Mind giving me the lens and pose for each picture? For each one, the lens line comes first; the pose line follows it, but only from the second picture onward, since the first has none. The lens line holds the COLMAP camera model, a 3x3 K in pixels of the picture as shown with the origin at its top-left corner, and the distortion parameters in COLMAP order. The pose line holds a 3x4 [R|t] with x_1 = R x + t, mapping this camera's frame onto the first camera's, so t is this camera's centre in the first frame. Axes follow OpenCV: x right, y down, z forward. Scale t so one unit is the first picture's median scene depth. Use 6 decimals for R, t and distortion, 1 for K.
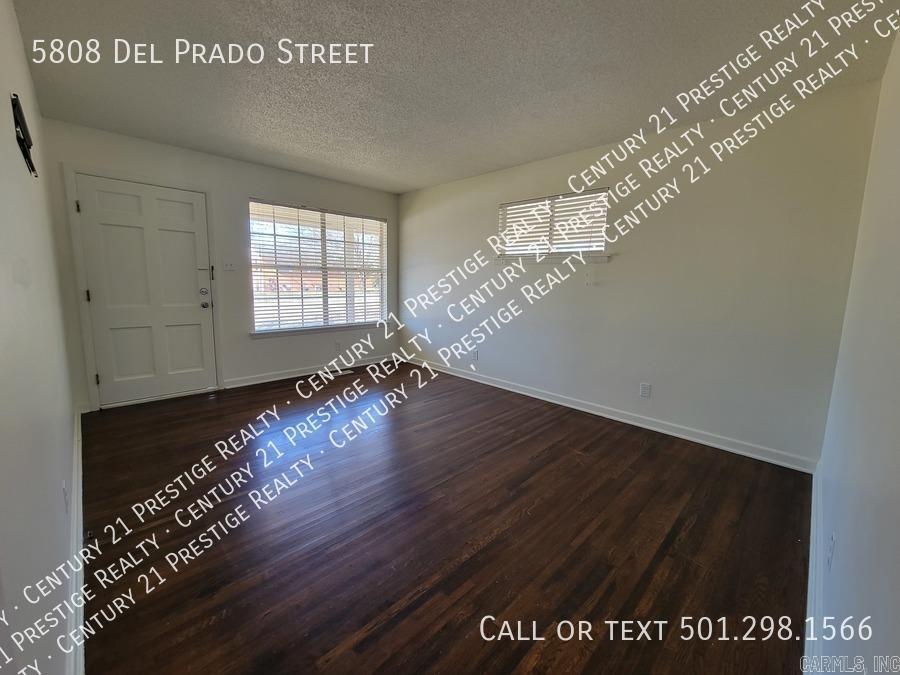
lens RADIAL K [[366.0, 0, 448.0], [0, 366.0, 336.8], [0, 0, 1]] dist [0.001156, -0.000033]
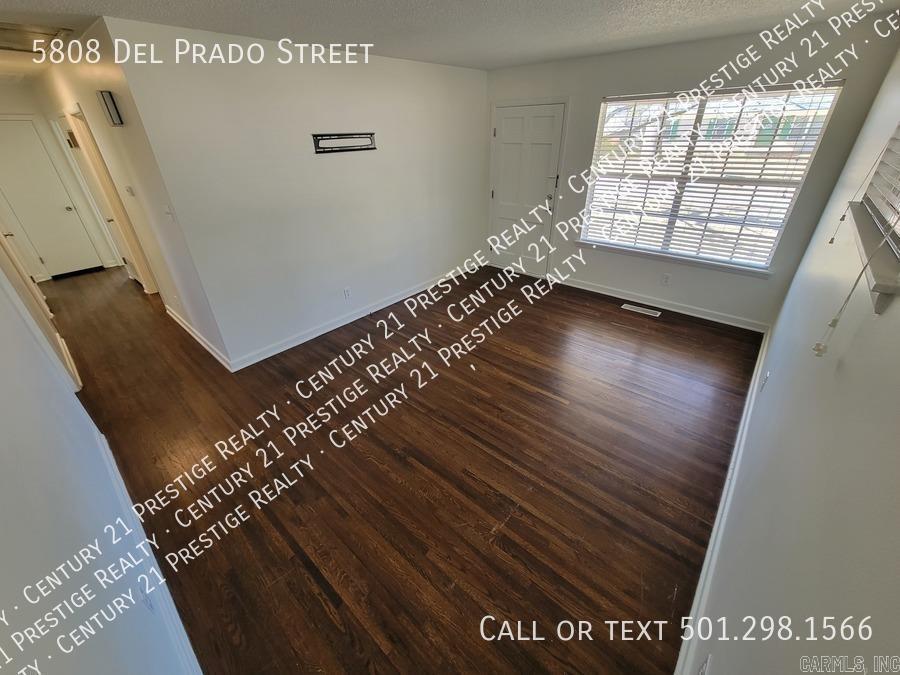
lens RADIAL K [[366.0, 0, 449.8], [0, 366.0, 336.1], [0, 0, 1]] dist [0.001156, -0.000033]
pose [[0.064698, 0.470694, -0.879921, 0.765270], [-0.128958, 0.878318, 0.460355, -0.311240], [0.989537, 0.083689, 0.117526, 0.766173]]
